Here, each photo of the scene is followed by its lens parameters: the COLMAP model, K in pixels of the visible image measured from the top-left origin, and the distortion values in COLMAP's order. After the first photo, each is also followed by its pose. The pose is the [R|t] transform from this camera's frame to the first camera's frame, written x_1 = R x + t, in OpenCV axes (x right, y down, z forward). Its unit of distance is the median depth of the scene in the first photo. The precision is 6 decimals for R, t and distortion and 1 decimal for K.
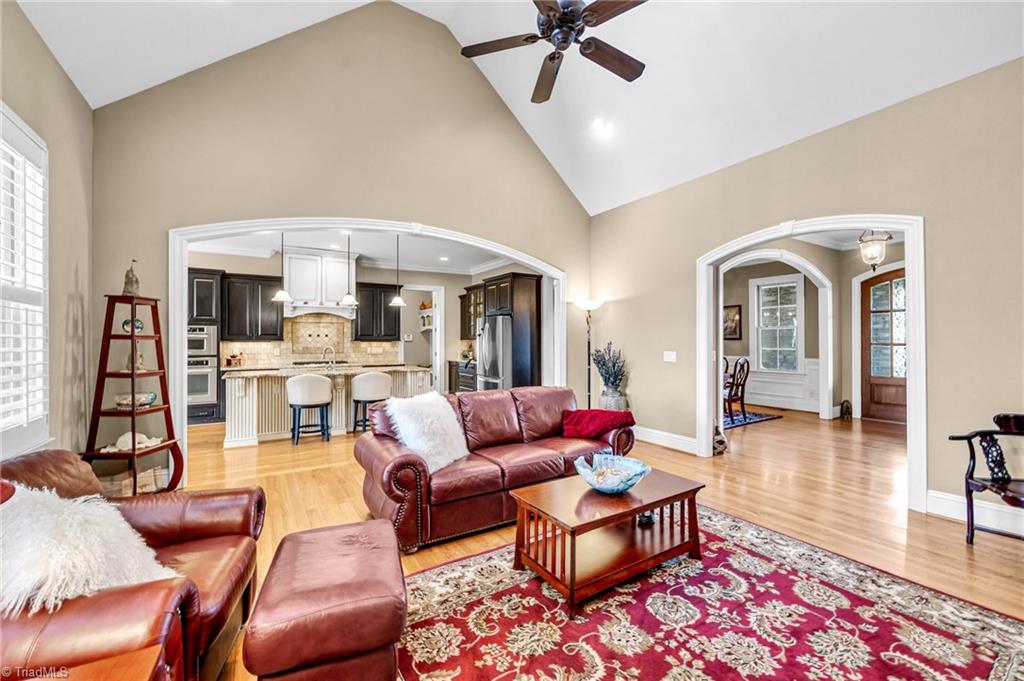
lens RADIAL K [[419.5, 0, 512.7], [0, 419.5, 338.6], [0, 0, 1]] dist [0.000497, 0.000179]
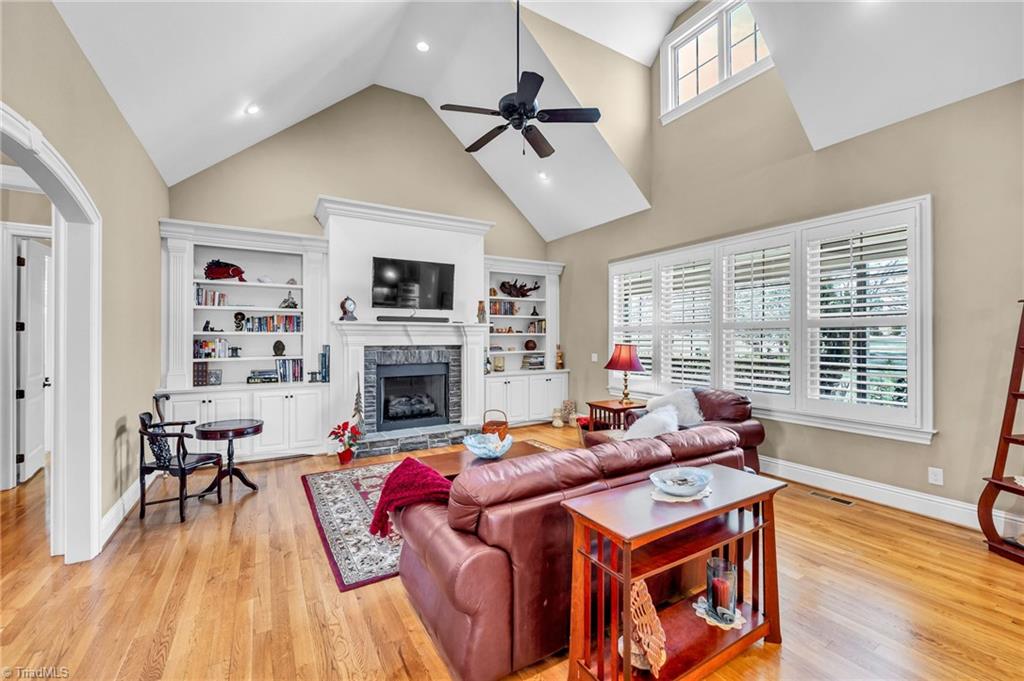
lens RADIAL K [[419.5, 0, 514.6], [0, 419.5, 340.4], [0, 0, 1]] dist [0.000497, 0.000179]
pose [[-0.999927, 0.005163, 0.010927, 0.117628], [0.005118, 0.999978, -0.004169, -0.029518], [-0.010948, -0.004113, -0.999932, 2.295842]]
